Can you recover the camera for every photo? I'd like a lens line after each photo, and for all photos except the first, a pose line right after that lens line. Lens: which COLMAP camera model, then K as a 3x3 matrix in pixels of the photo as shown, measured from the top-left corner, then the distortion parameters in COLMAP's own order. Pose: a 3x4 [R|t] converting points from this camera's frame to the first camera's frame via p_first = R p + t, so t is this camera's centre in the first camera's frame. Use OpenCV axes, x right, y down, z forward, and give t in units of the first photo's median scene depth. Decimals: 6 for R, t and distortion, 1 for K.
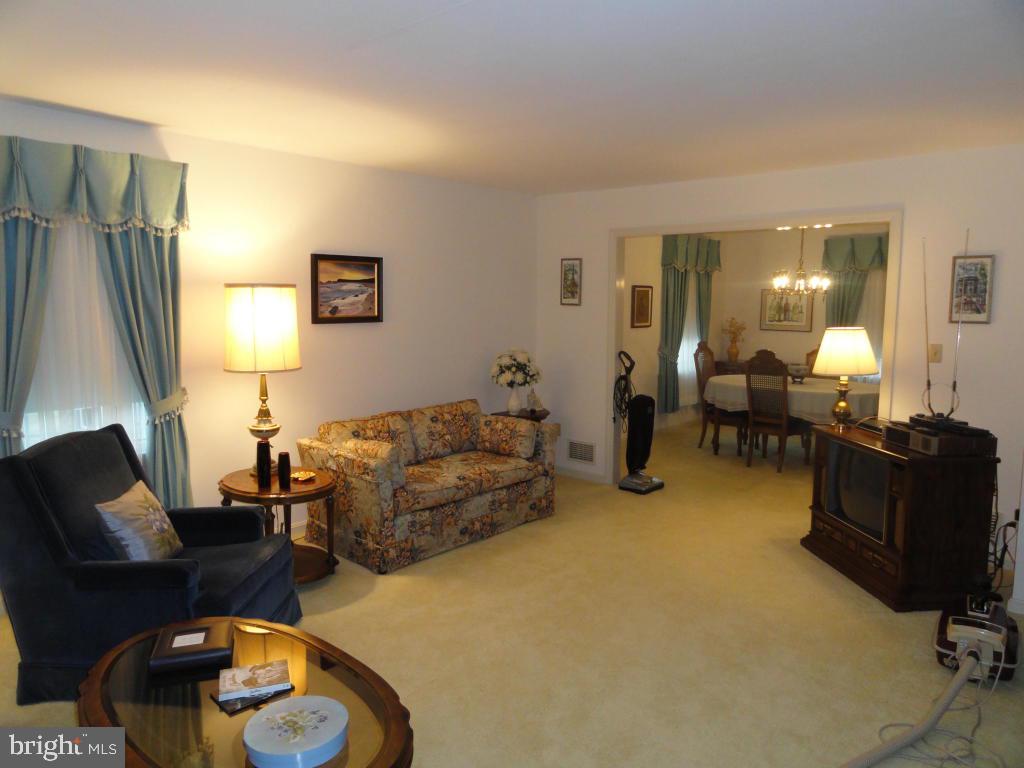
lens RADIAL K [[707.4, 0, 517.0], [0, 707.4, 377.8], [0, 0, 1]] dist [-0.012528, 0.009922]
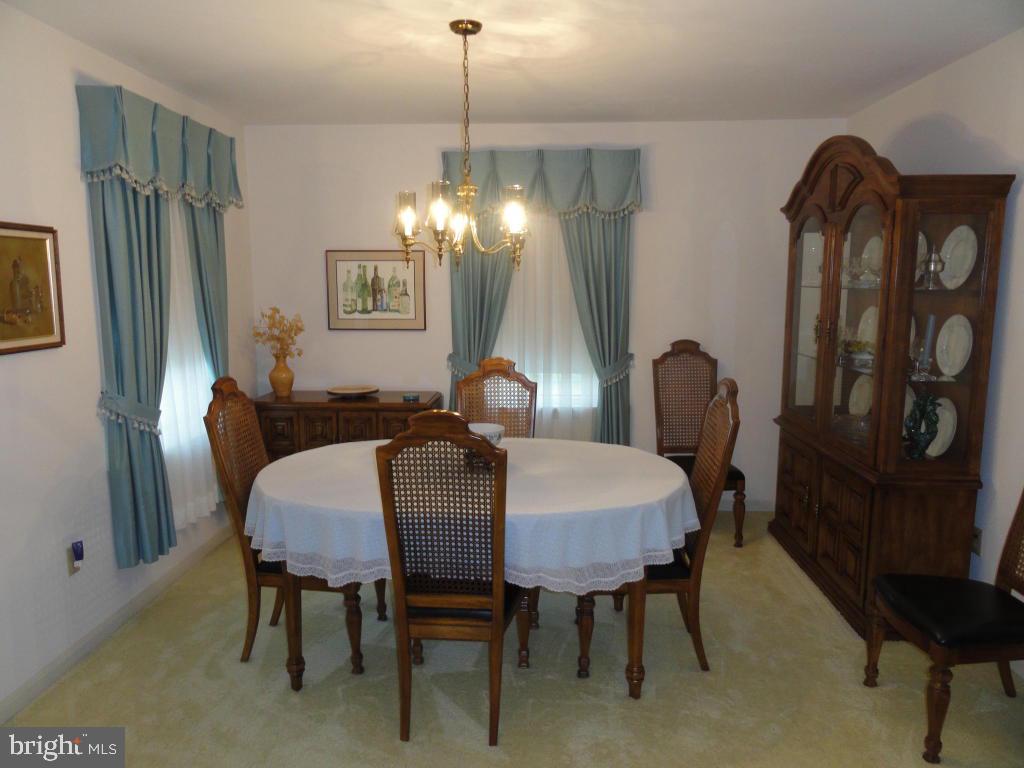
lens RADIAL K [[707.4, 0, 510.0], [0, 707.4, 378.8], [0, 0, 1]] dist [-0.012528, 0.009922]
pose [[0.777852, -0.097571, 0.620828, 0.138391], [0.081682, 0.995191, 0.054065, -0.054989], [-0.623117, 0.008656, 0.782081, 0.572762]]
